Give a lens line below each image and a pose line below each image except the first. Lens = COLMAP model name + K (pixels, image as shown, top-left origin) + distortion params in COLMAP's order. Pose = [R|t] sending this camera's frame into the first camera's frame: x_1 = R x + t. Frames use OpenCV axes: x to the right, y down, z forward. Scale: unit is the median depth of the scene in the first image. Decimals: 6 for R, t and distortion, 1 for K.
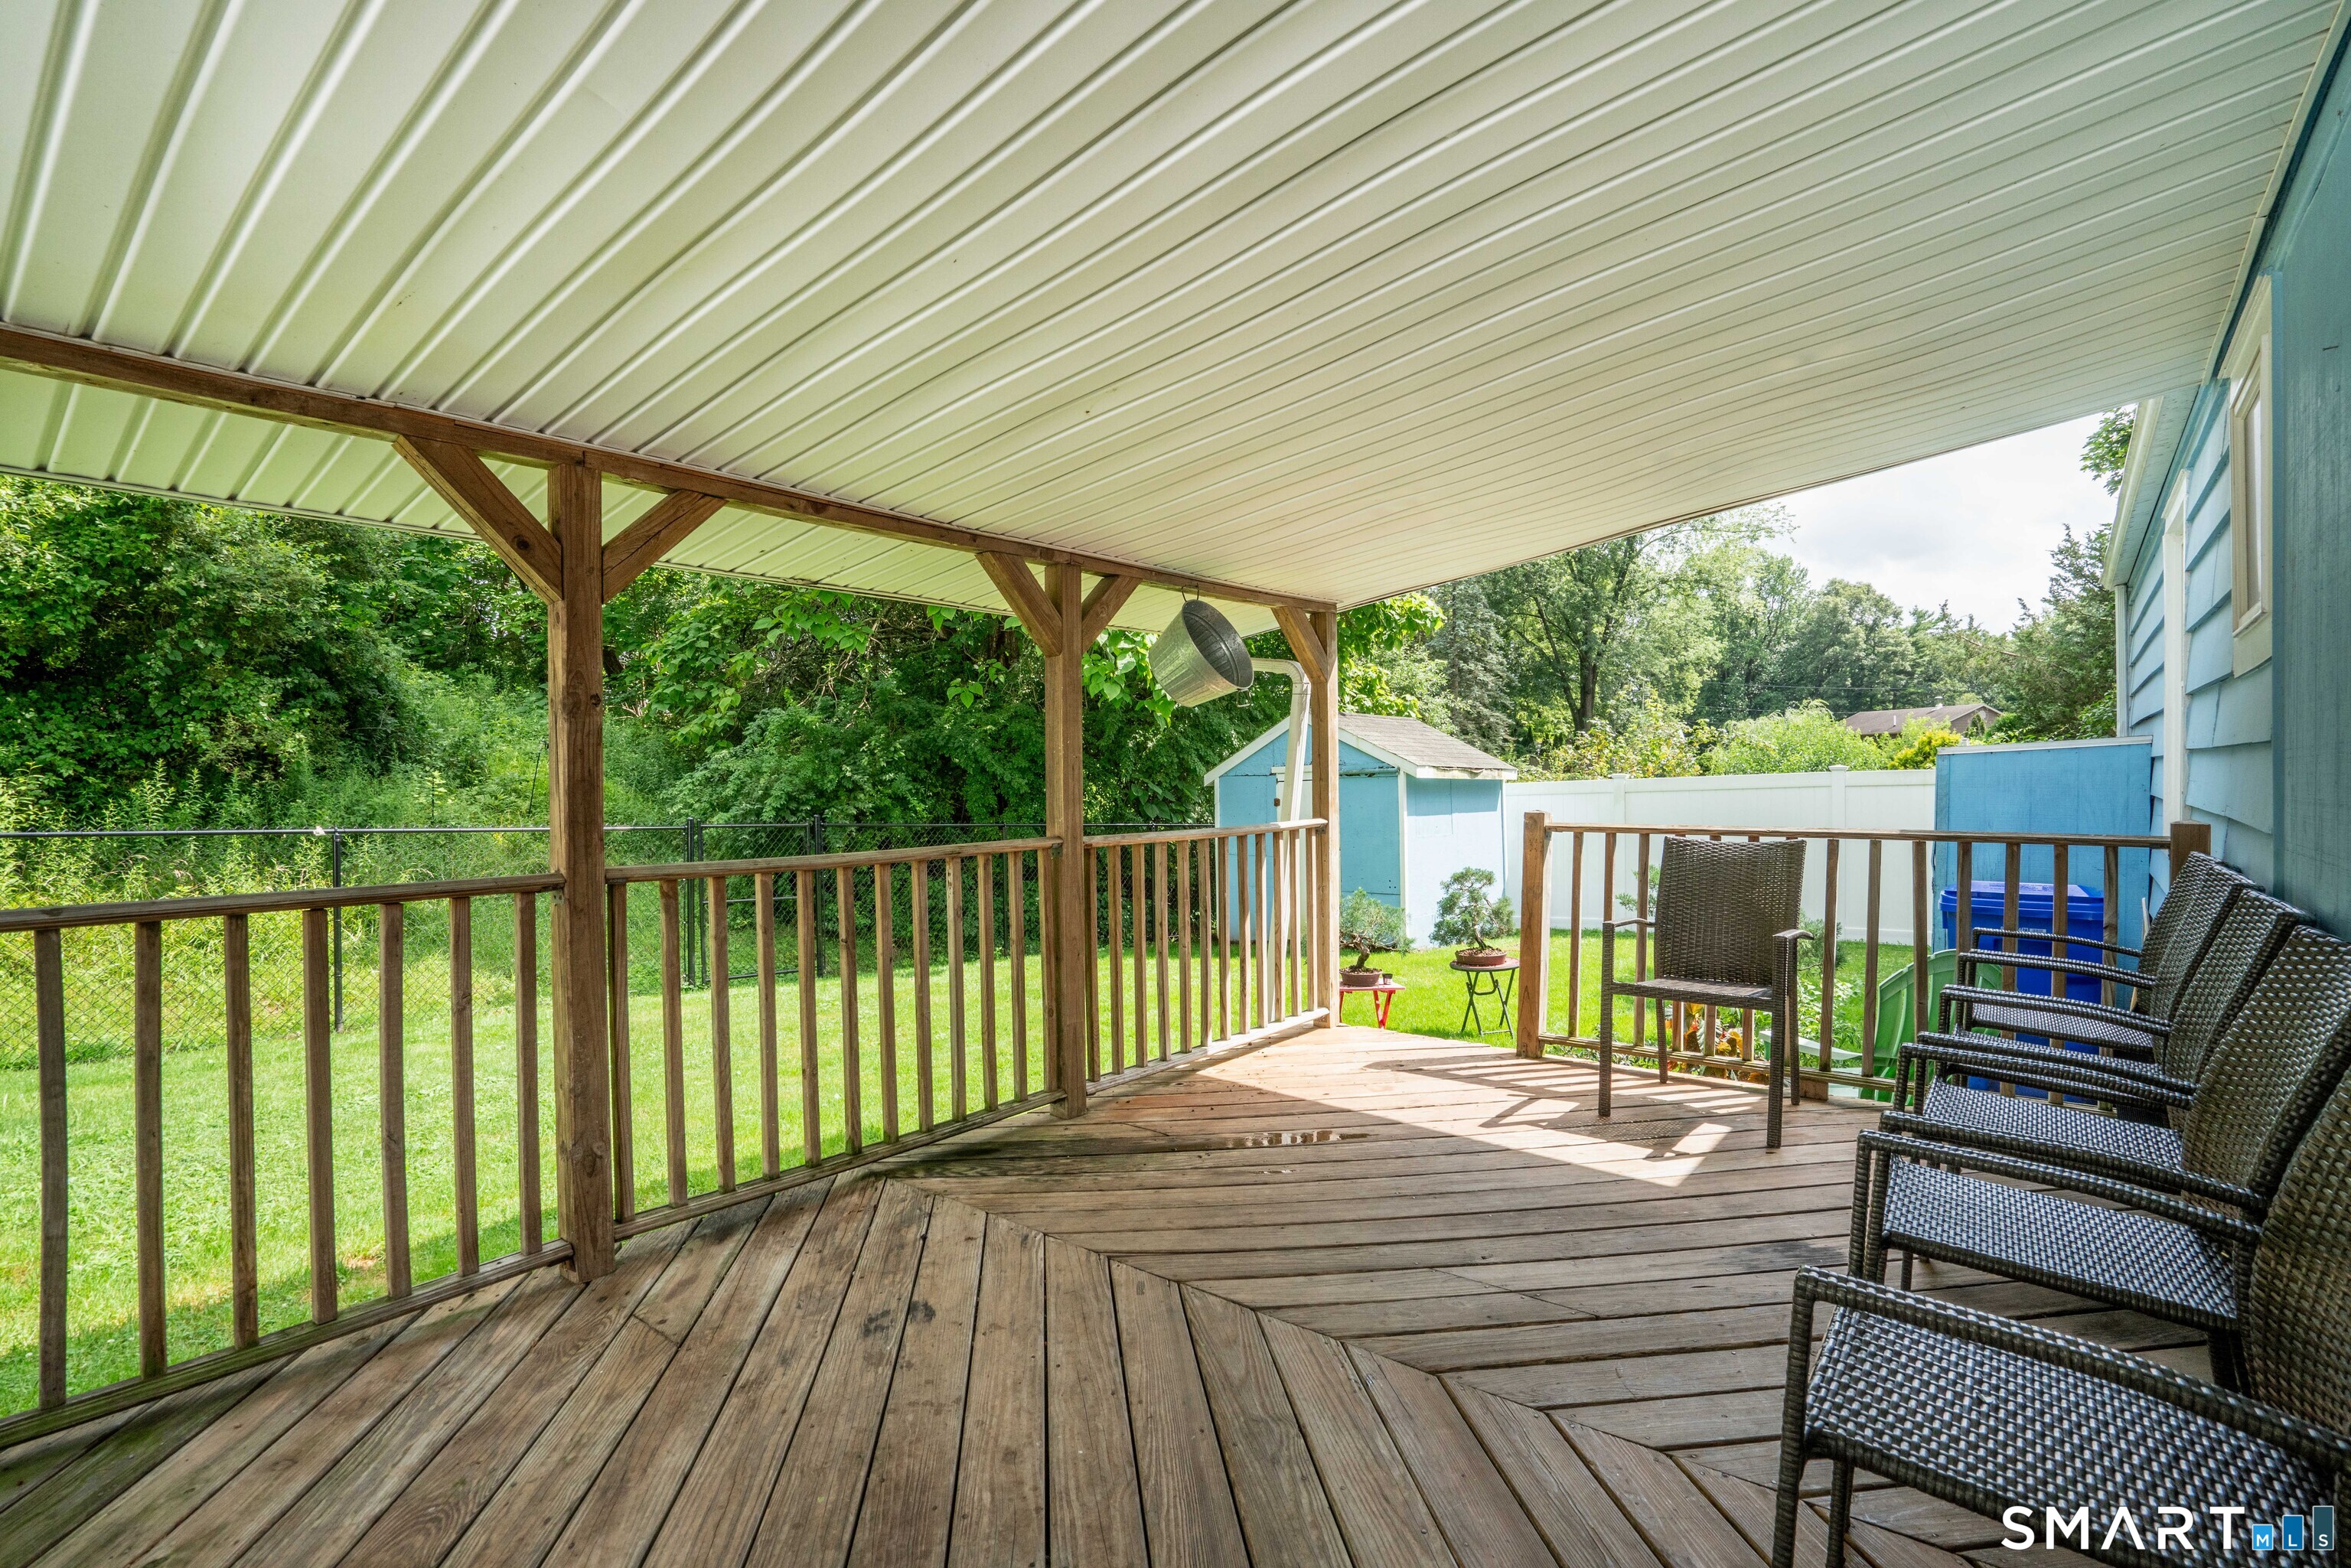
lens RADIAL K [[1107.3, 0, 1176.3], [0, 1107.3, 776.6], [0, 0, 1]] dist [-0.012035, 0.000415]
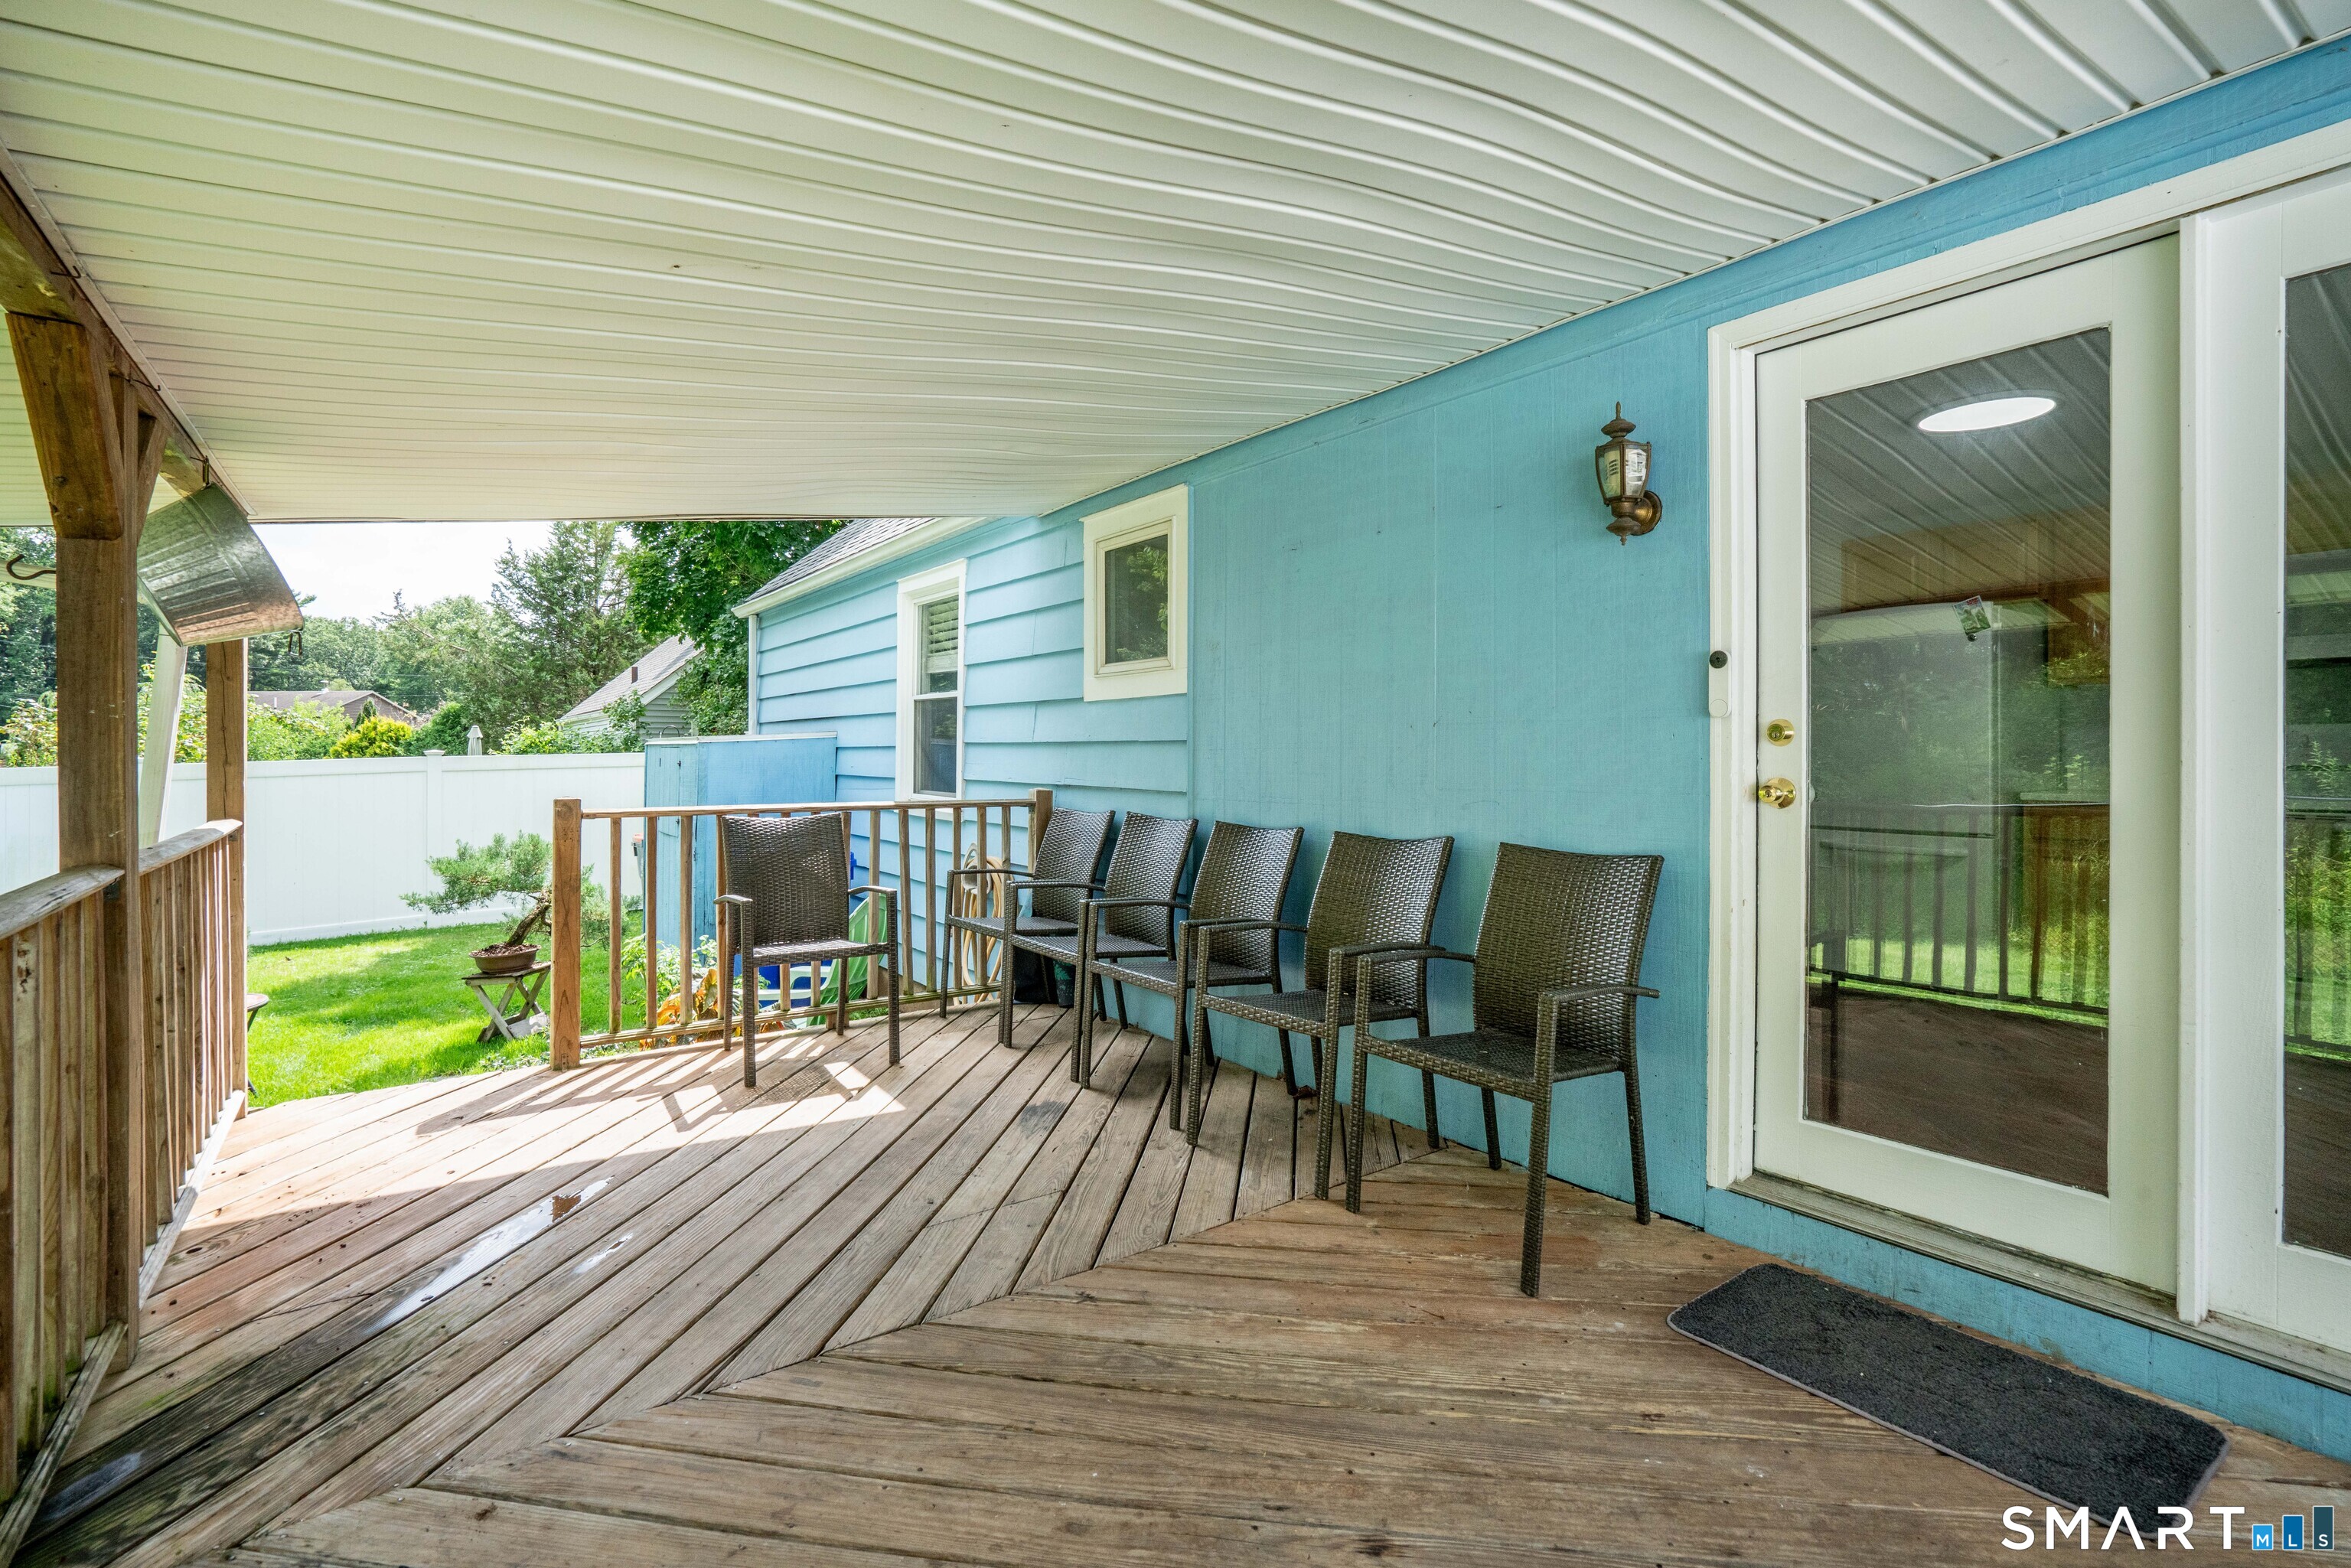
lens RADIAL K [[1072.4, 0, 1176.5], [0, 1072.4, 775.7], [0, 0, 1]] dist [-0.020109, 0.001157]
pose [[0.268522, -0.009229, 0.963229, -0.217545], [-0.003130, 0.999940, 0.010453, 0.001476], [-0.963268, -0.005821, 0.268478, 0.160376]]
